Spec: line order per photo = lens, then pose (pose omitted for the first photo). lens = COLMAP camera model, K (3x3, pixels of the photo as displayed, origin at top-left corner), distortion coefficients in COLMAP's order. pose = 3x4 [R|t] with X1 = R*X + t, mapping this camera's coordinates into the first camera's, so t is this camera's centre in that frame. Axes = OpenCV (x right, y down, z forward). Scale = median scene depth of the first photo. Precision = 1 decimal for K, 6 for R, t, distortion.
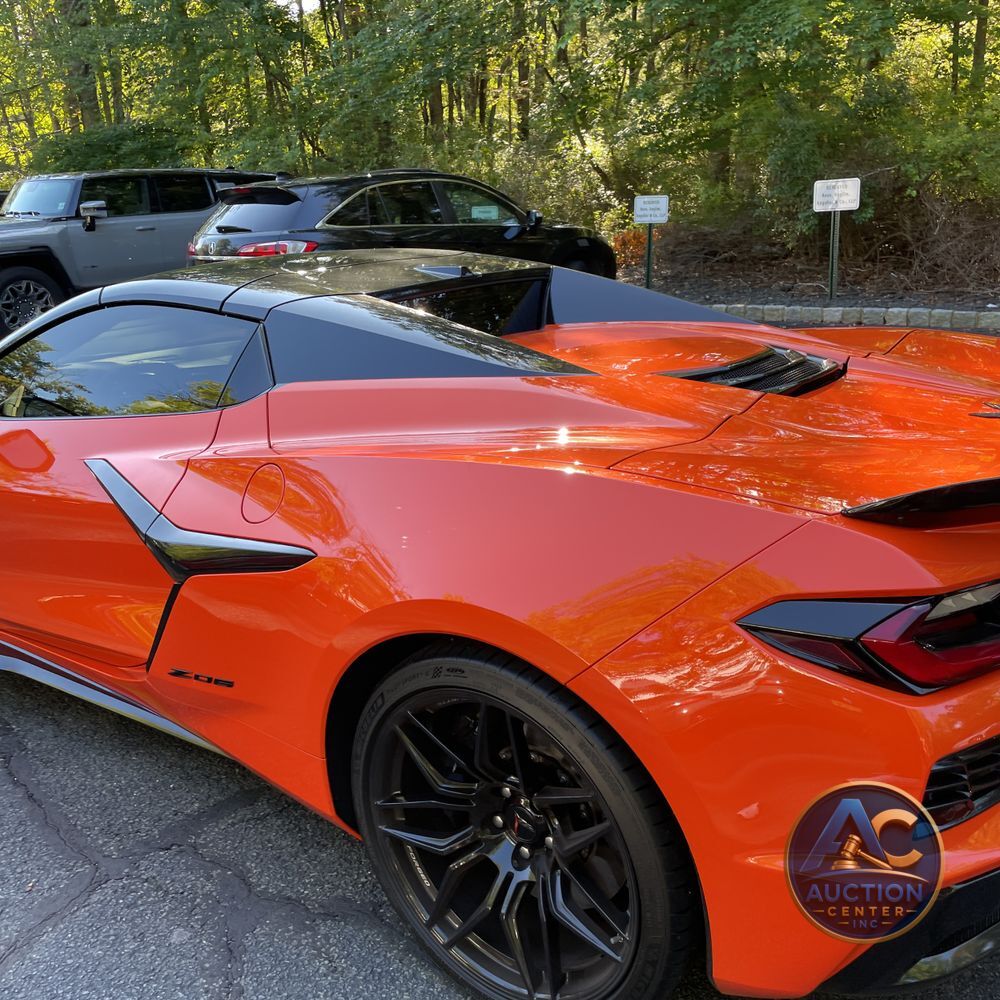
lens RADIAL K [[1041.0, 0, 515.0], [0, 1041.0, 497.2], [0, 0, 1]] dist [0.056873, -0.024658]
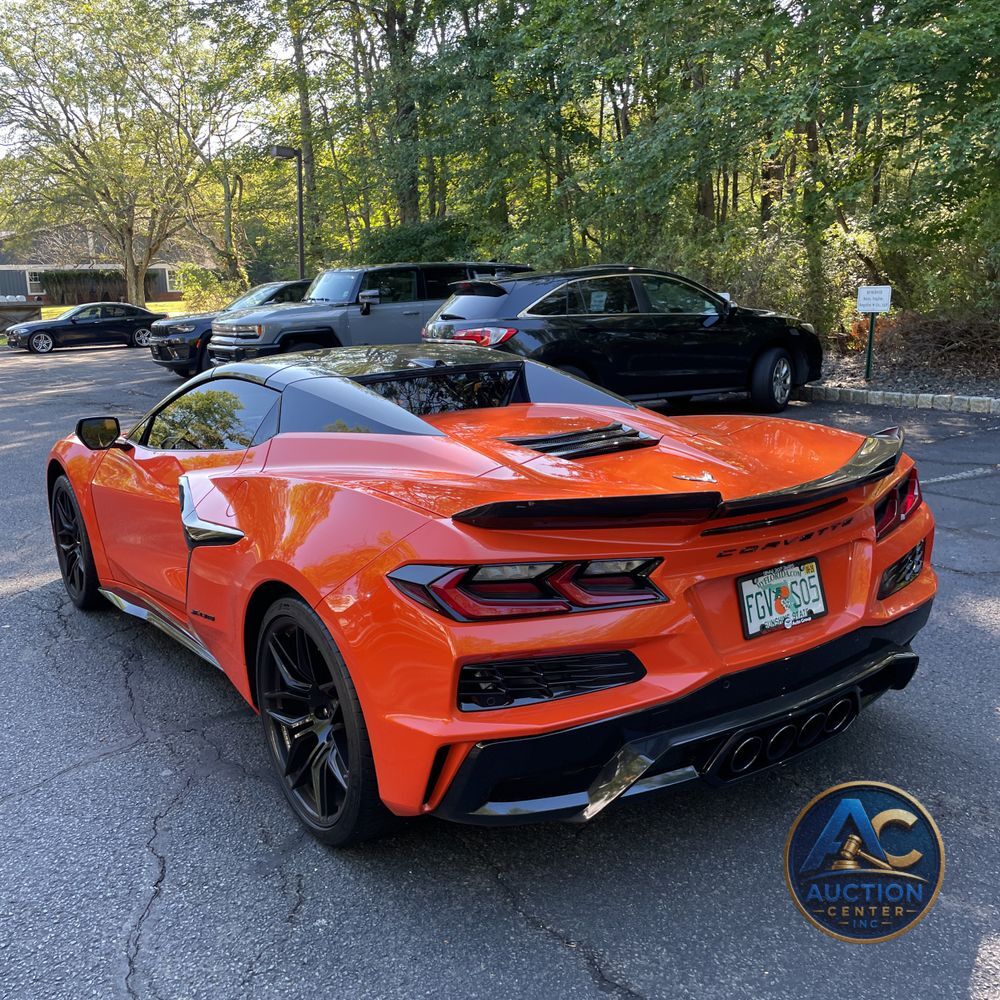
lens RADIAL K [[1044.7, 0, 502.5], [0, 1044.7, 500.2], [0, 0, 1]] dist [0.106009, -0.149988]
pose [[0.952487, 0.068995, -0.296661, 0.117638], [-0.089402, 0.994433, -0.055765, 0.009871], [0.291162, 0.079638, 0.953353, -0.078256]]
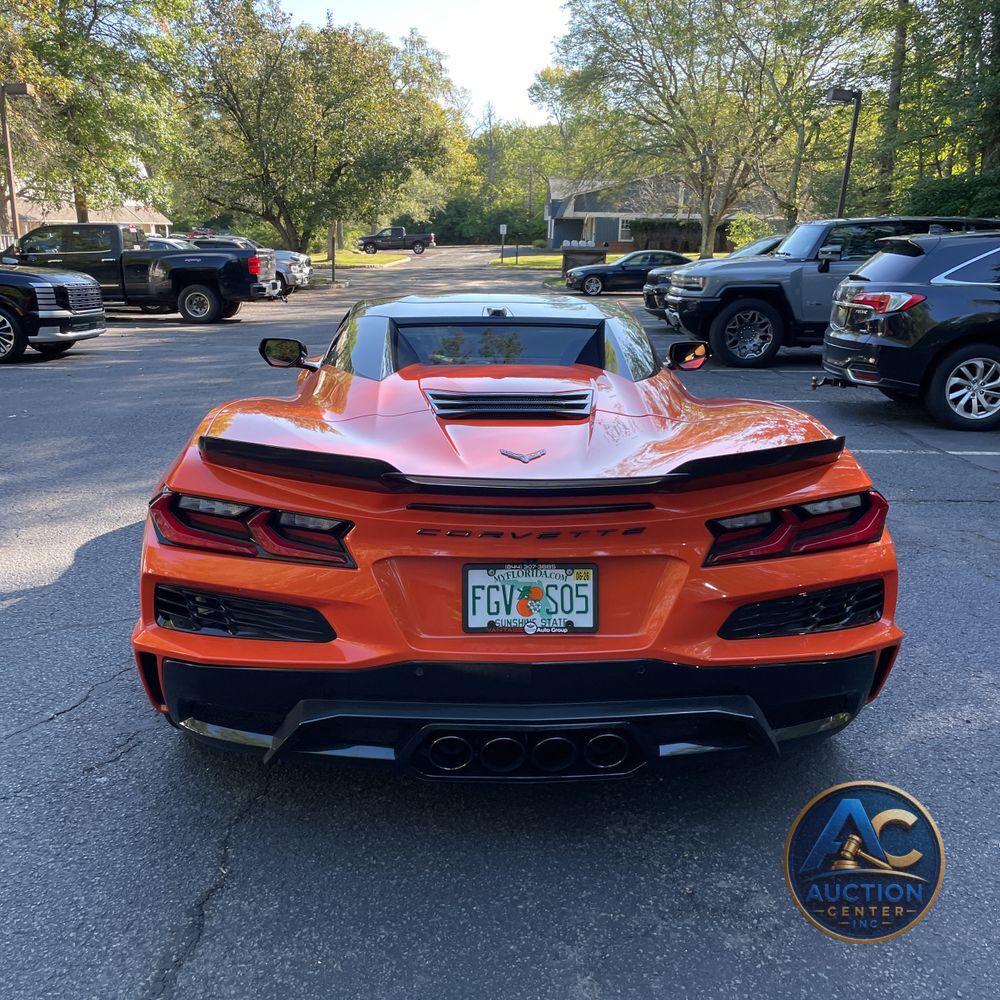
lens RADIAL K [[1044.9, 0, 473.6], [0, 1044.9, 519.2], [0, 0, 1]] dist [0.088220, -0.127562]
pose [[0.628607, 0.244659, -0.738238, 0.258968], [-0.255485, 0.961511, 0.101109, -0.022218], [0.734561, 0.125051, 0.666920, 0.022547]]
